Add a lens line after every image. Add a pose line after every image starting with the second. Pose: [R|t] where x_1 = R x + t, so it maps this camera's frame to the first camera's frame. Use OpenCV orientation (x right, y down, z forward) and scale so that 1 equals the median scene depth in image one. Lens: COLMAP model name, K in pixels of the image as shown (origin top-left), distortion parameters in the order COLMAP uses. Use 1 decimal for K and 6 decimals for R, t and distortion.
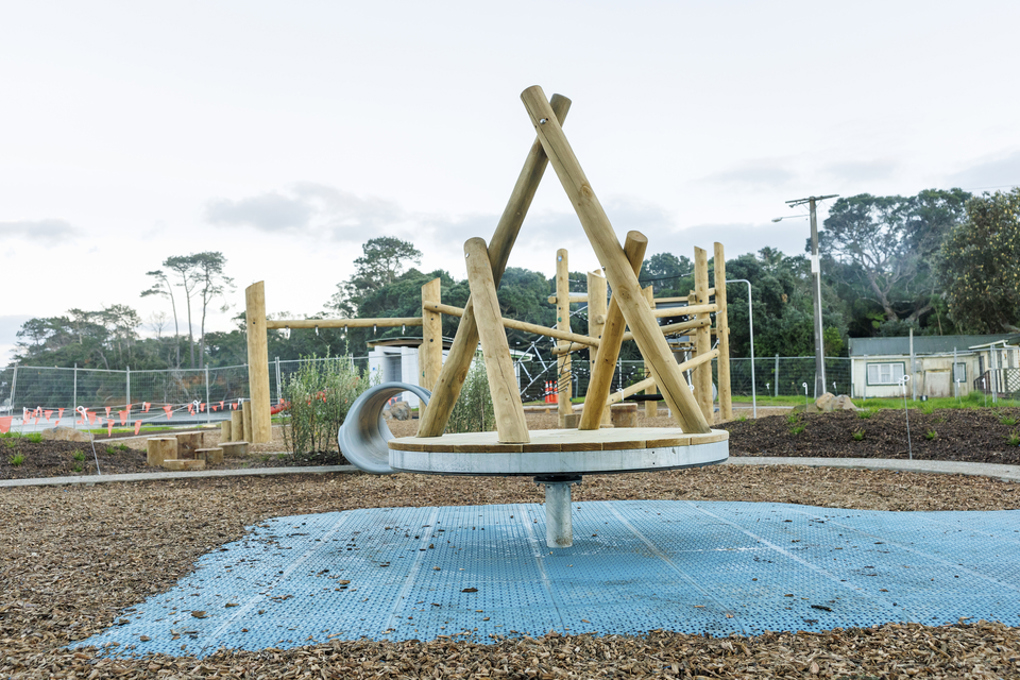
lens RADIAL K [[956.3, 0, 510.0], [0, 956.3, 340.0], [0, 0, 1]] dist [-0.002300, -0.004864]
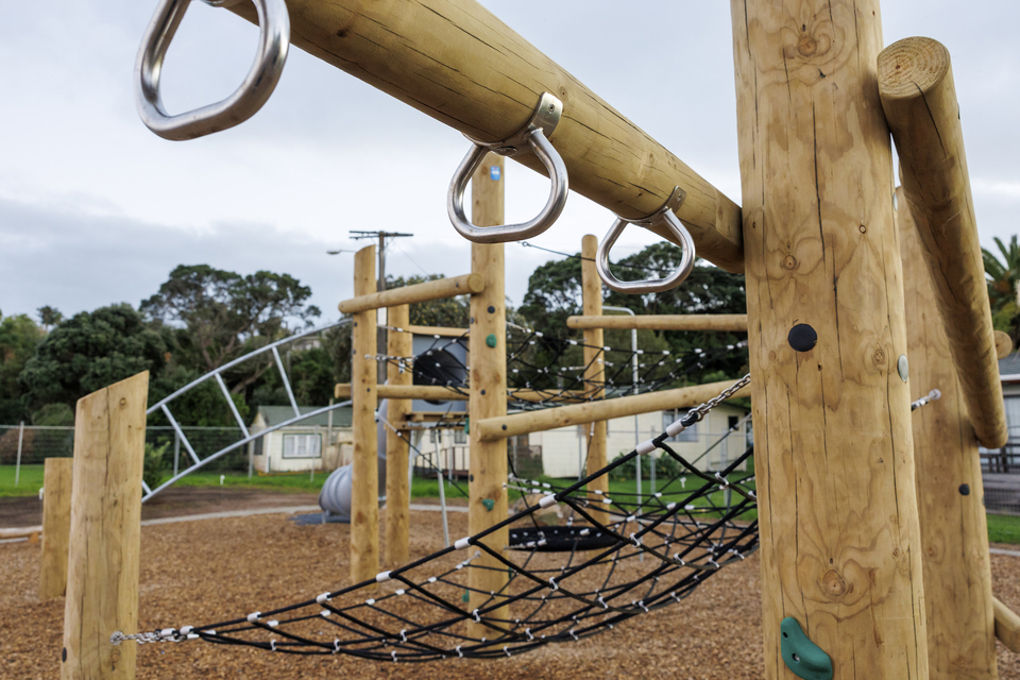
lens RADIAL K [[794.1, 0, 510.0], [0, 794.1, 340.0], [0, 0, 1]] dist [-0.000725, -0.000615]
pose [[0.665100, 0.108946, 0.738764, -0.020439], [-0.047598, 0.993474, -0.103657, 0.001007], [-0.745236, 0.033778, 0.665945, 0.103744]]
